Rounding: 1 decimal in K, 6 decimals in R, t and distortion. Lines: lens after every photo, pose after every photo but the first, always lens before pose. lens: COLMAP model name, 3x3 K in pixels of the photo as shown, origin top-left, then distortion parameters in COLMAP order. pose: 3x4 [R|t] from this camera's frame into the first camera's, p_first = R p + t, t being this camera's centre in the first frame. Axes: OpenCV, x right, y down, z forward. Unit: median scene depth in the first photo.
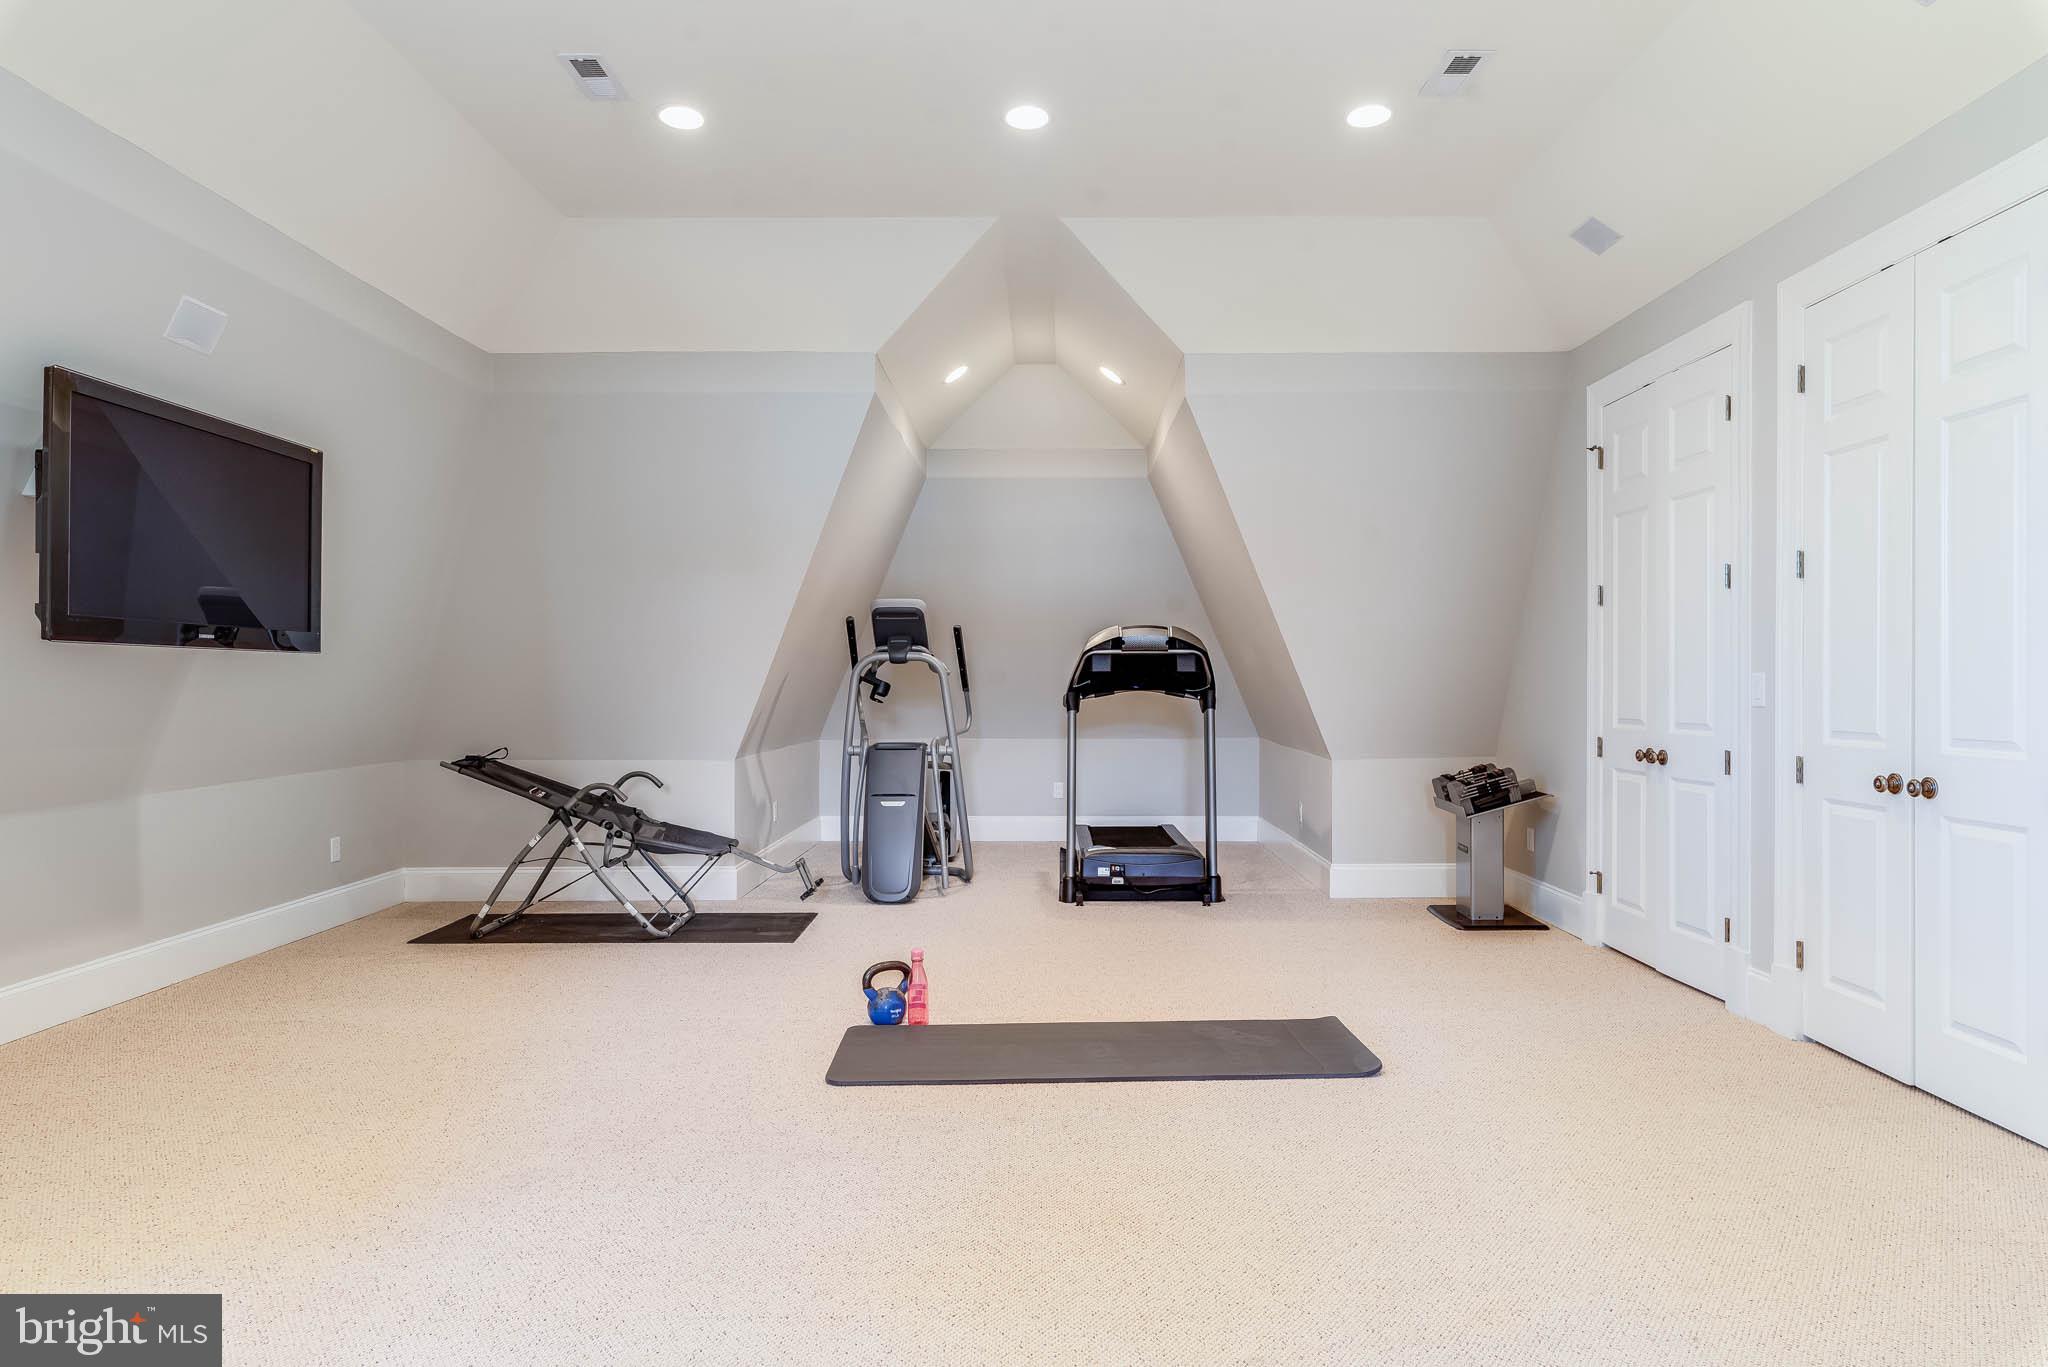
lens RADIAL K [[1191.4, 0, 1039.1], [0, 1191.4, 692.3], [0, 0, 1]] dist [0.007619, 0.000870]
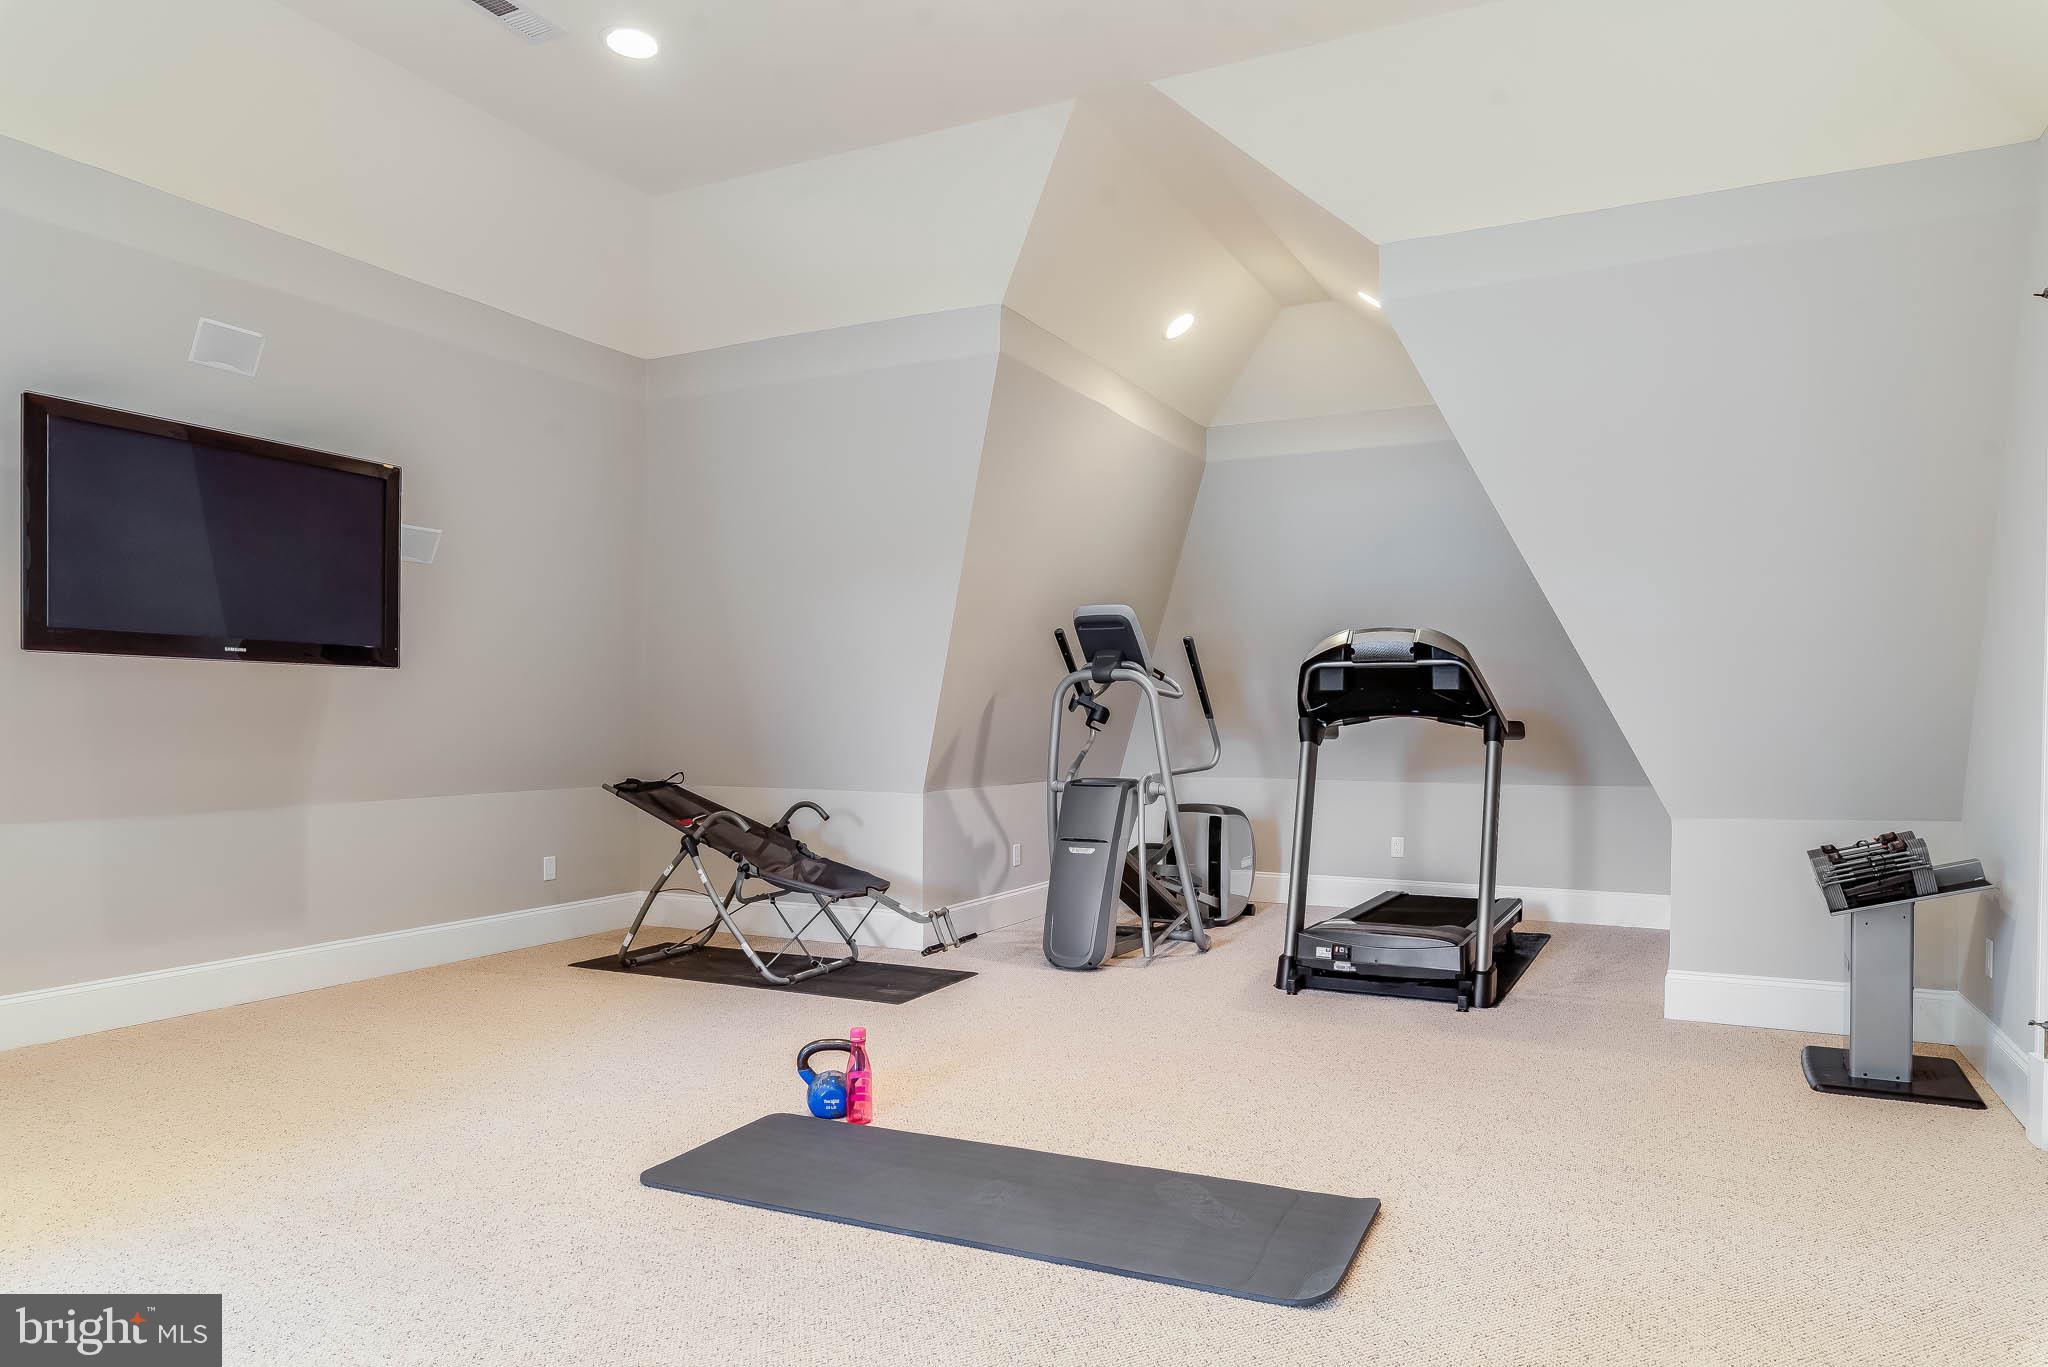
lens RADIAL K [[1275.5, 0, 1072.1], [0, 1275.5, 746.9], [0, 0, 1]] dist [0.003366, -0.000768]
pose [[0.900182, 0.011740, -0.435356, 0.273667], [-0.008108, 0.999915, 0.010200, 0.012589], [0.435439, -0.005652, 0.900201, 0.205759]]
